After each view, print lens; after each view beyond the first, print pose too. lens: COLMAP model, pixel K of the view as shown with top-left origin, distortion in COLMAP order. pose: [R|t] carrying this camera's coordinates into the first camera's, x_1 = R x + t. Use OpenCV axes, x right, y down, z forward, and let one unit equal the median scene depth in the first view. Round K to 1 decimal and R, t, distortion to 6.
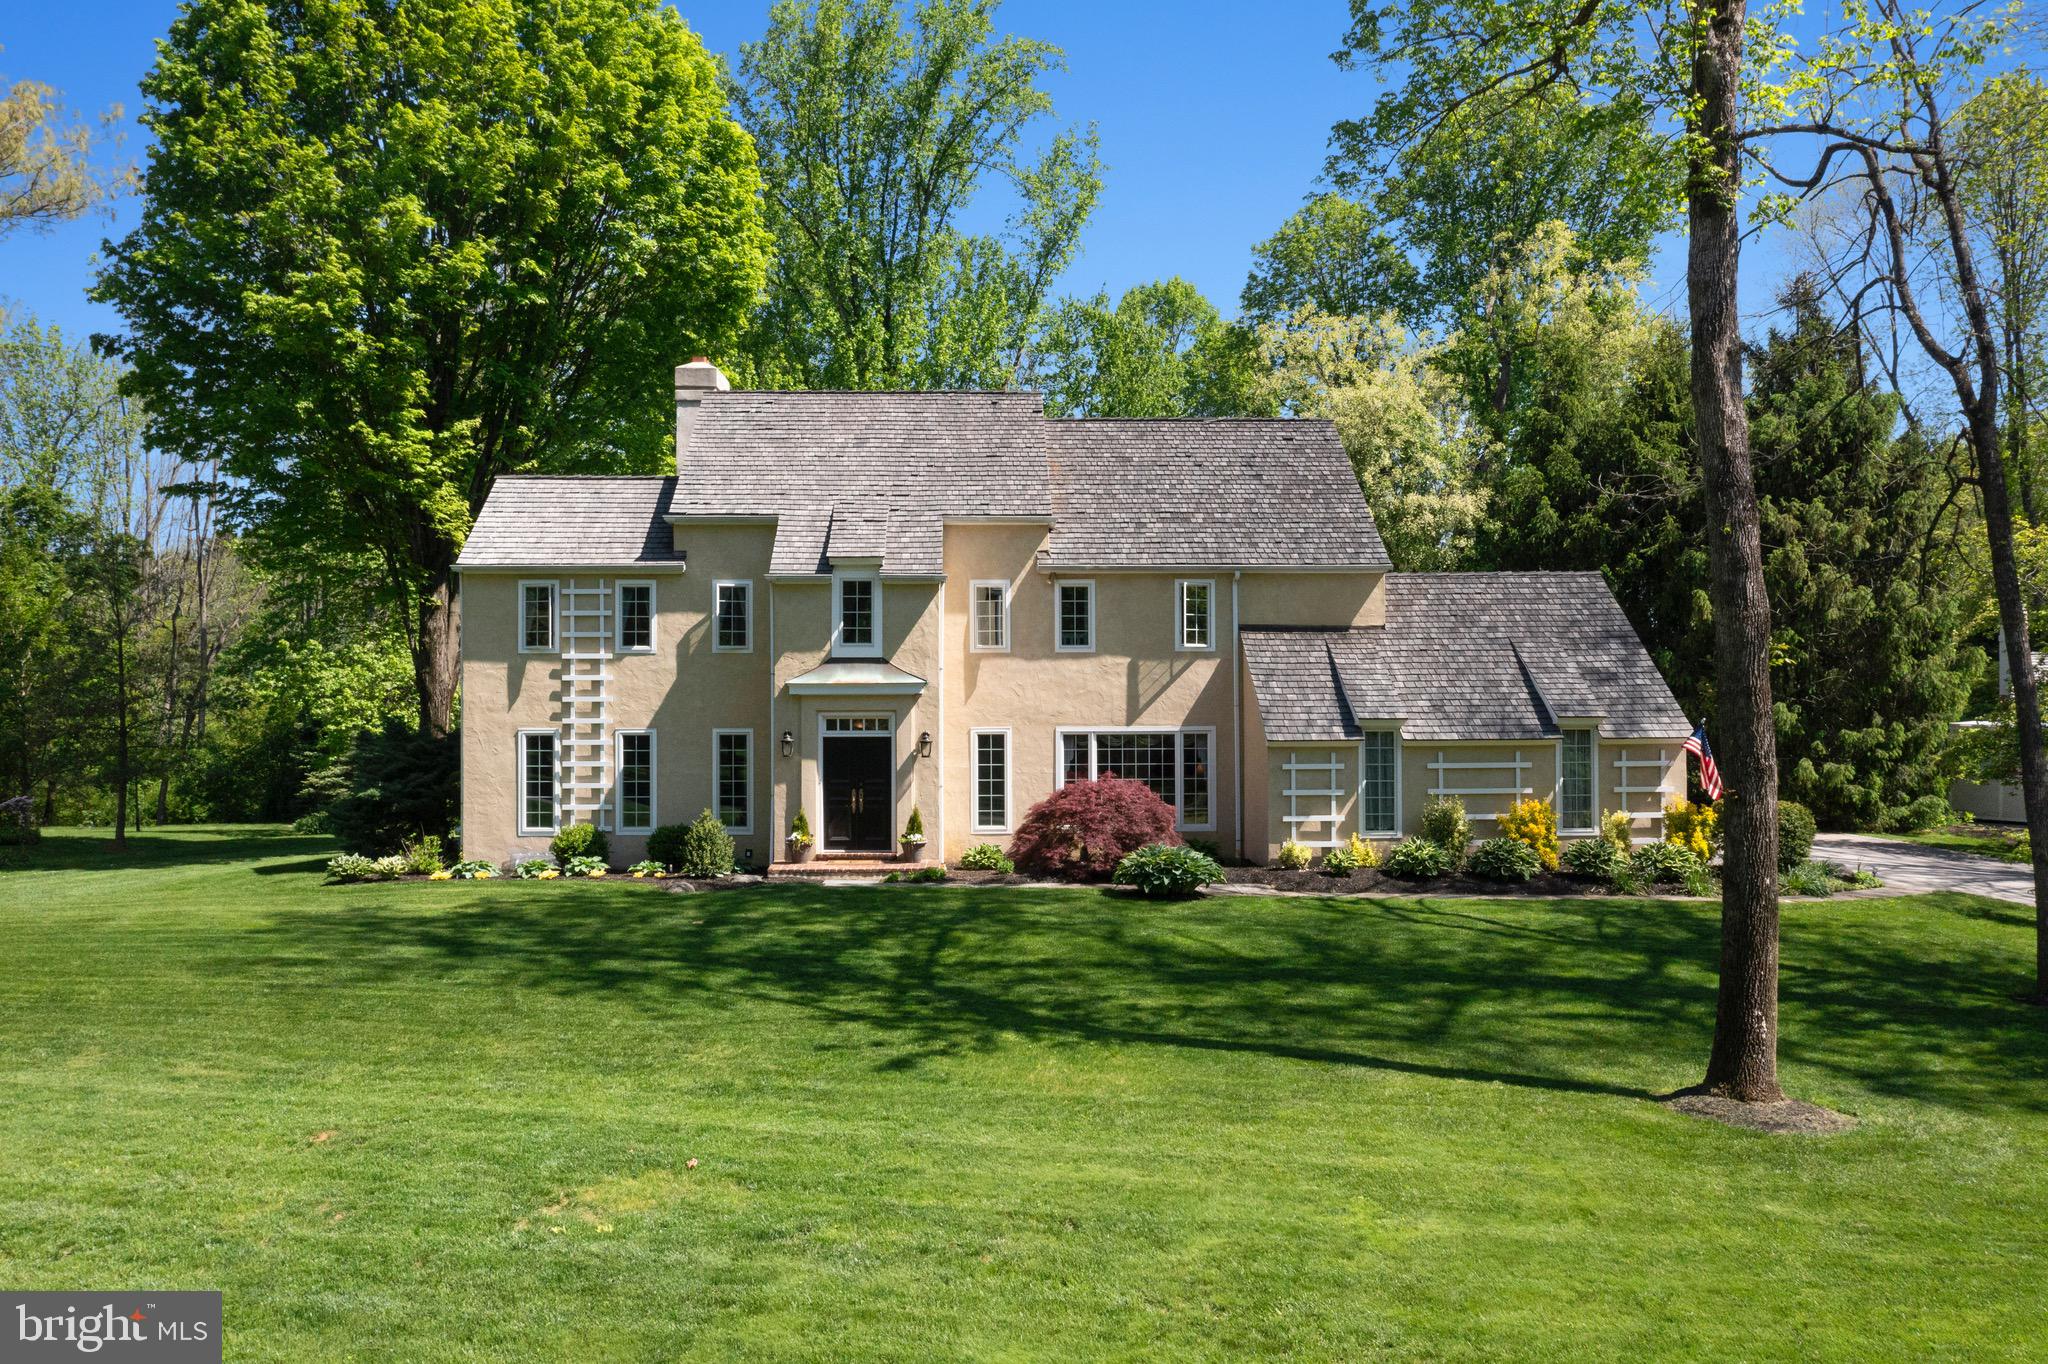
lens RADIAL K [[1630.5, 0, 1021.0], [0, 1630.5, 672.8], [0, 0, 1]] dist [-0.021468, -0.005339]
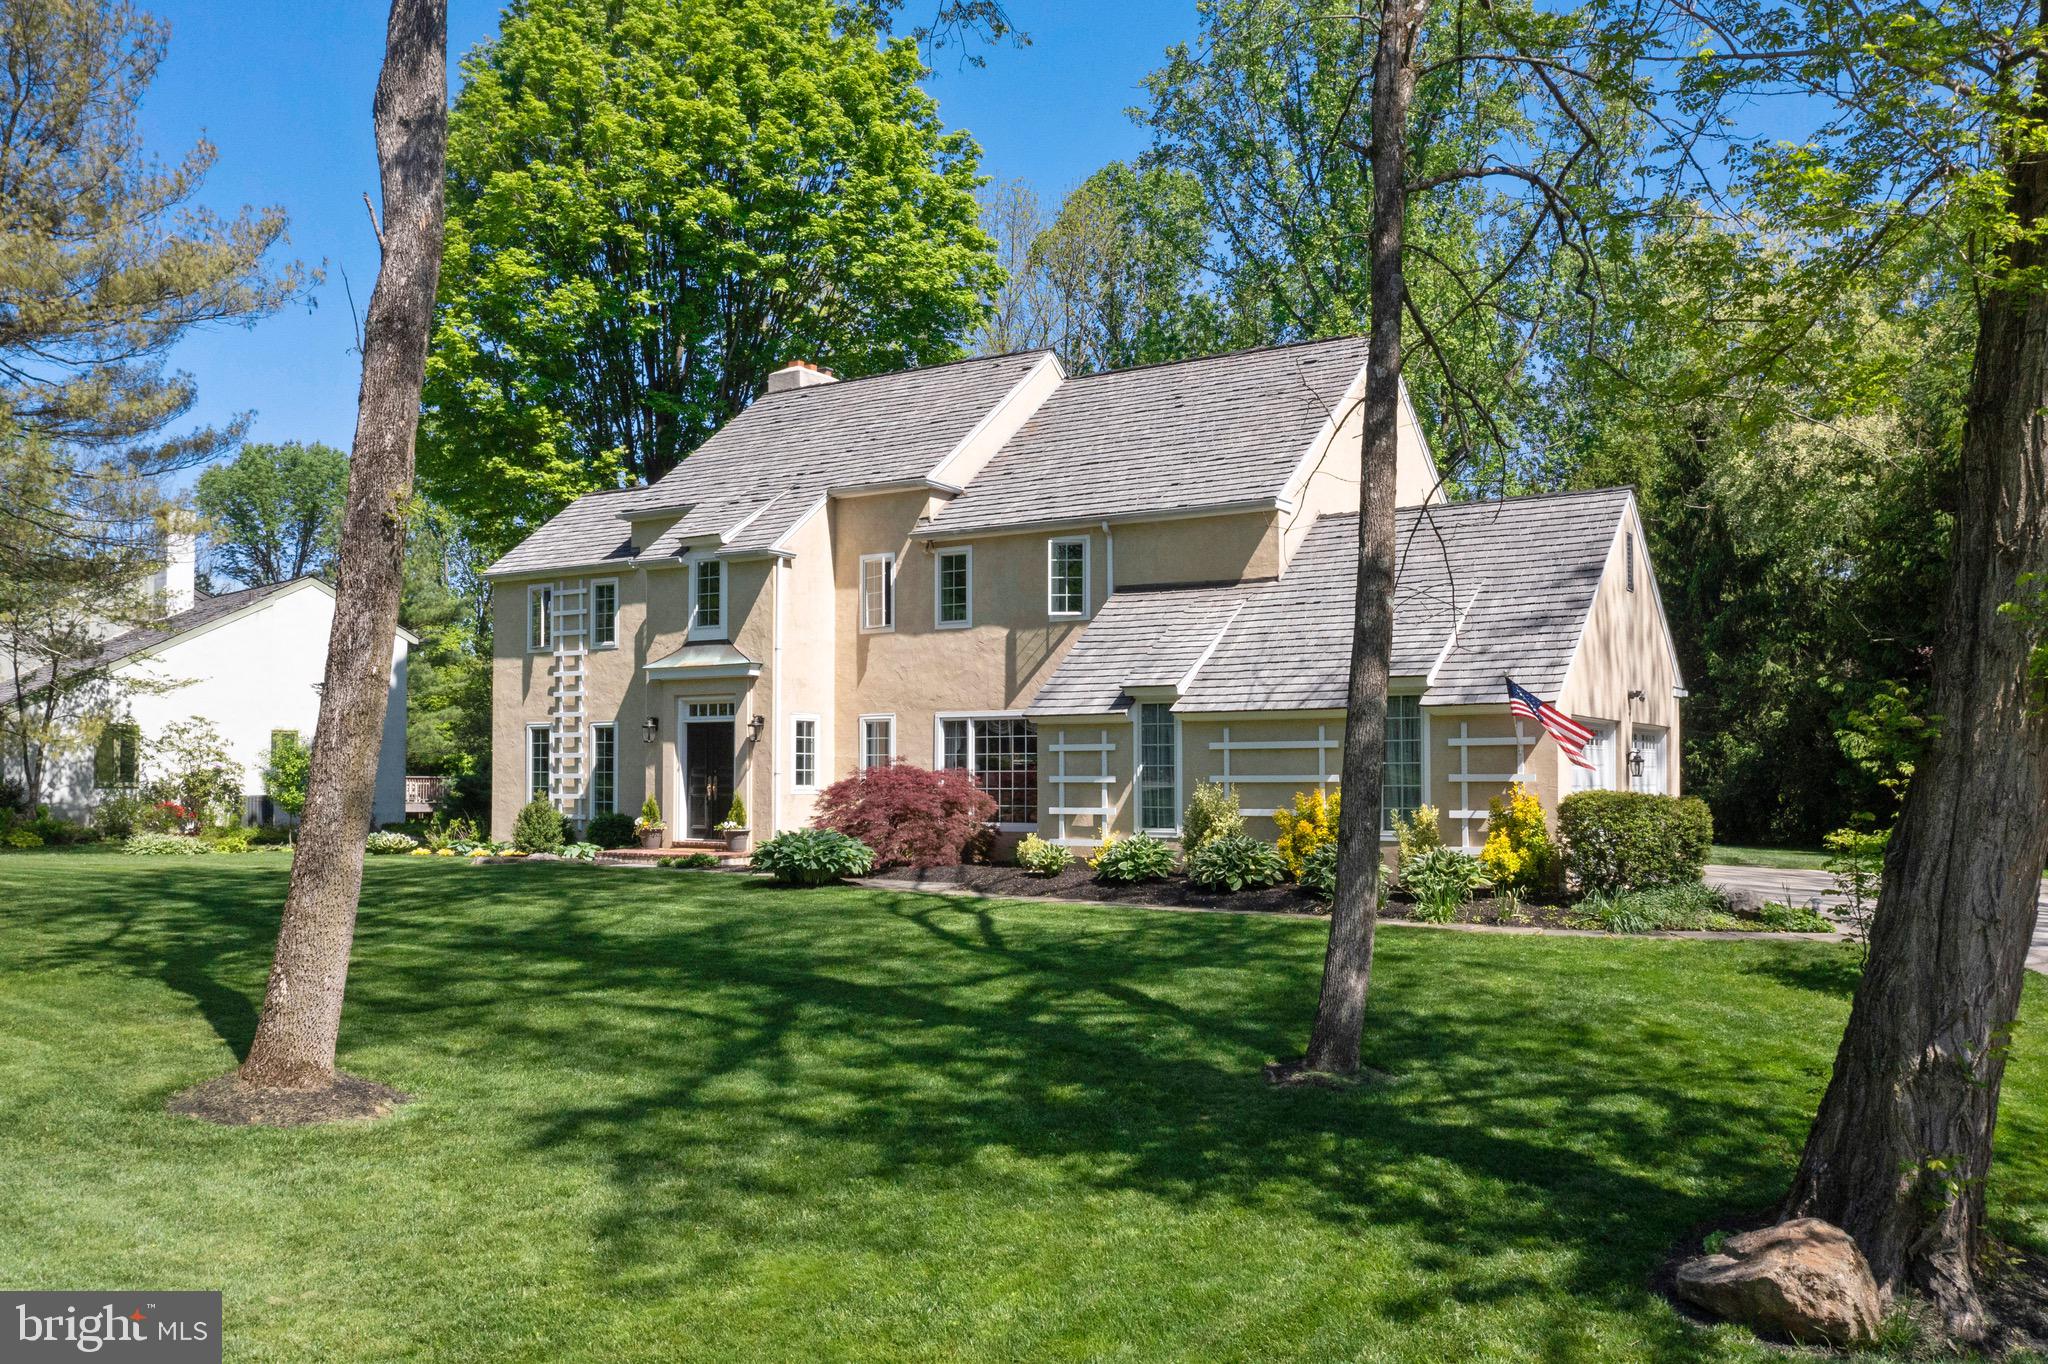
lens RADIAL K [[1630.5, 0, 1027.2], [0, 1630.5, 693.3], [0, 0, 1]] dist [-0.021468, -0.005339]
pose [[0.836223, -0.024821, -0.547827, 0.559818], [0.010808, 0.999527, -0.028789, 0.049637], [0.548282, 0.018153, 0.836096, 0.279171]]
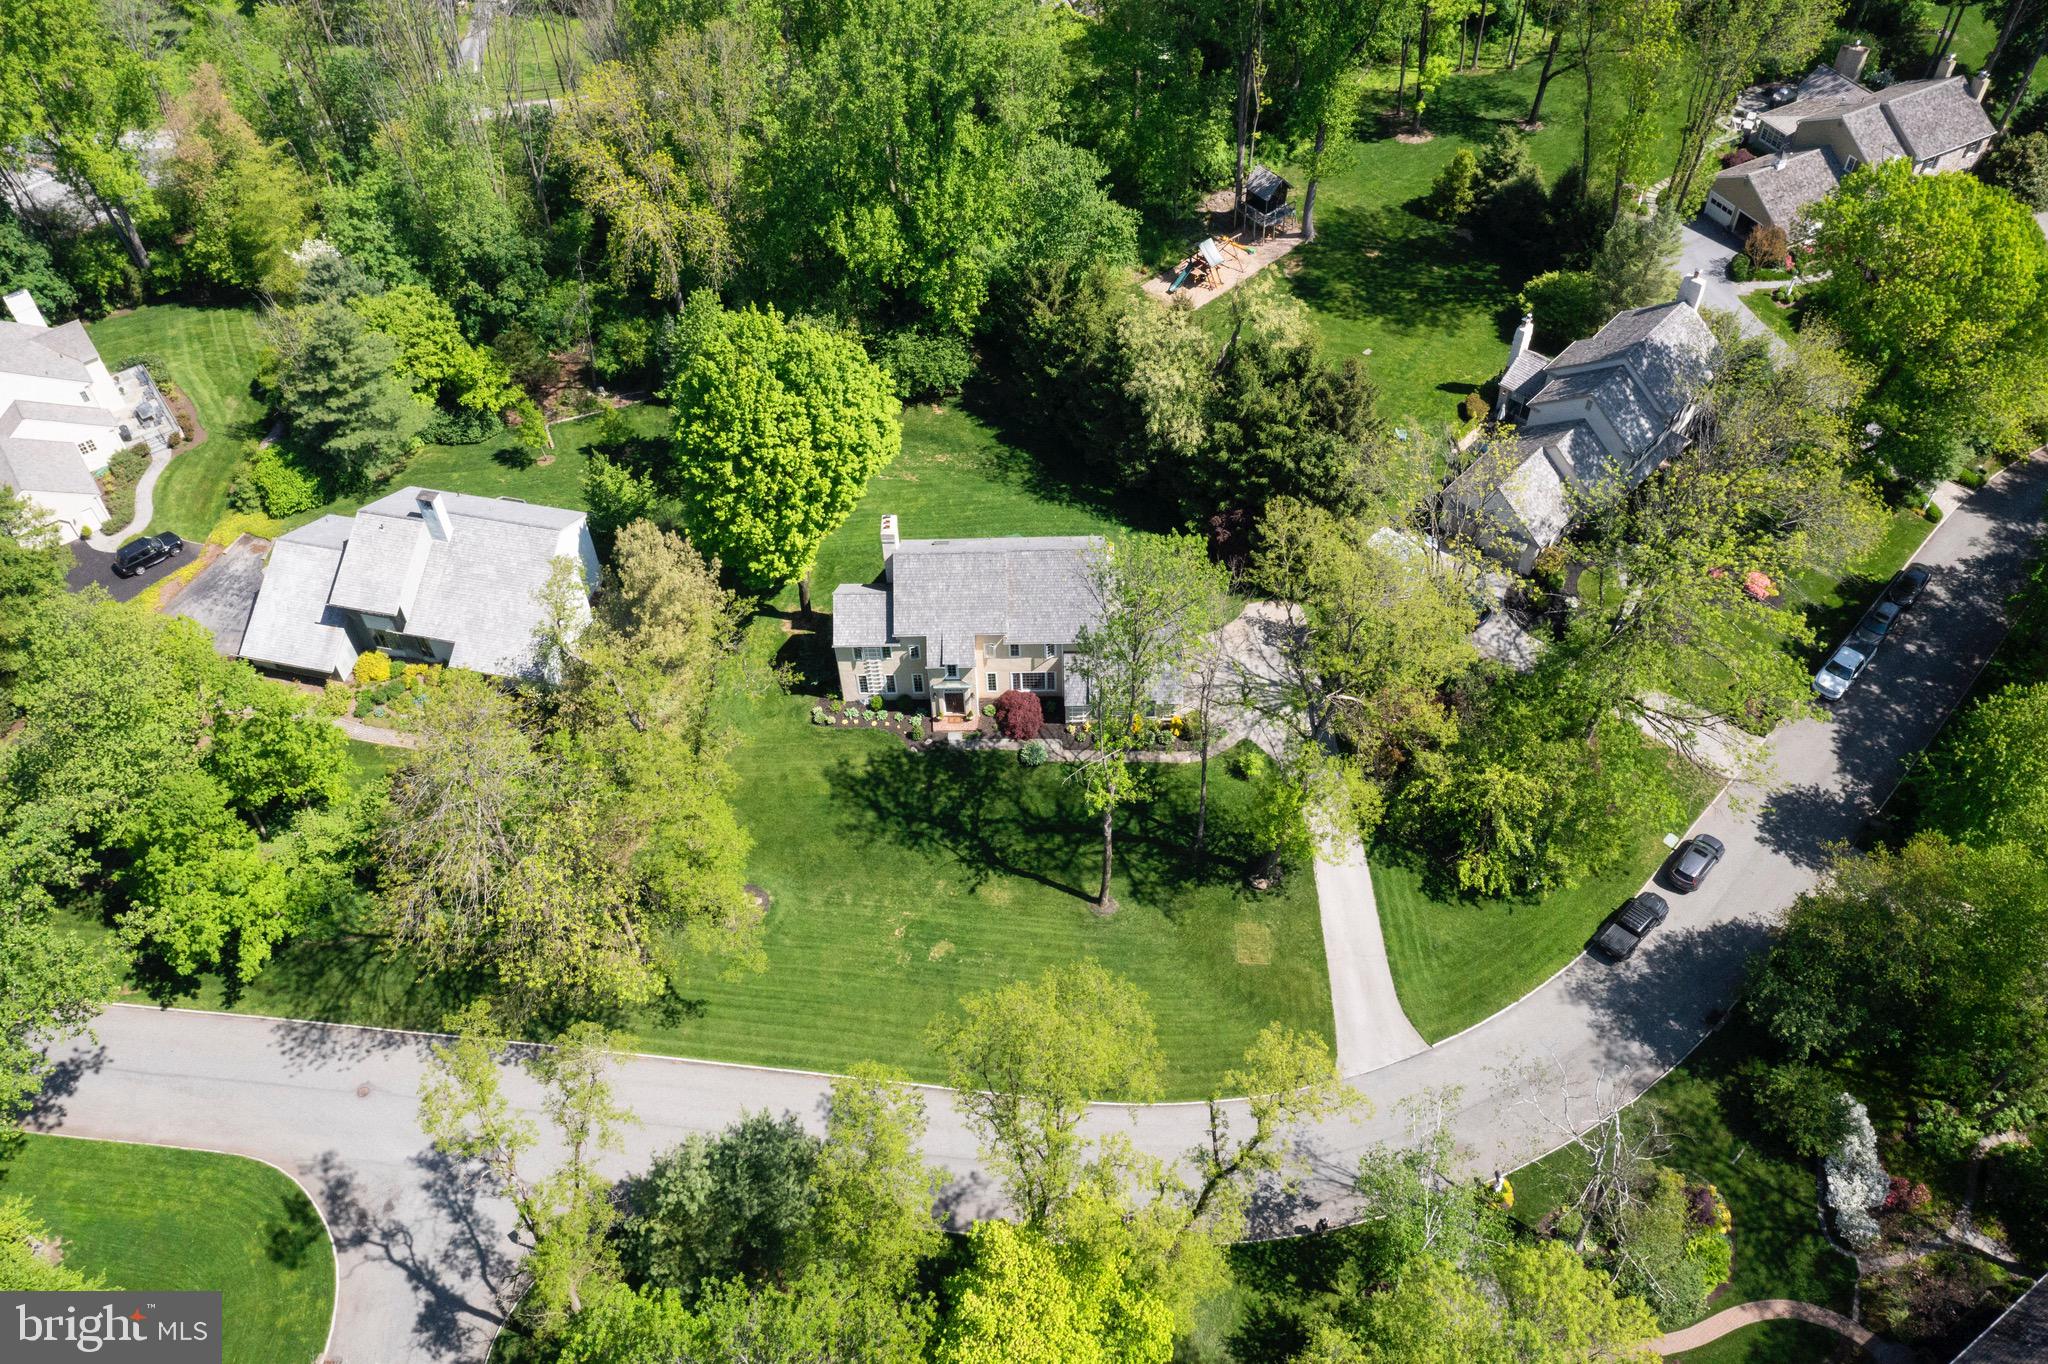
lens RADIAL K [[1630.5, 0, 1028.8], [0, 1630.5, 678.1], [0, 0, 1]] dist [-0.021468, -0.005339]
pose [[0.999135, 0.009330, -0.040513, 0.202027], [0.023621, 0.674507, 0.737890, -2.525630], [0.034211, -0.738209, 0.673704, -1.341763]]
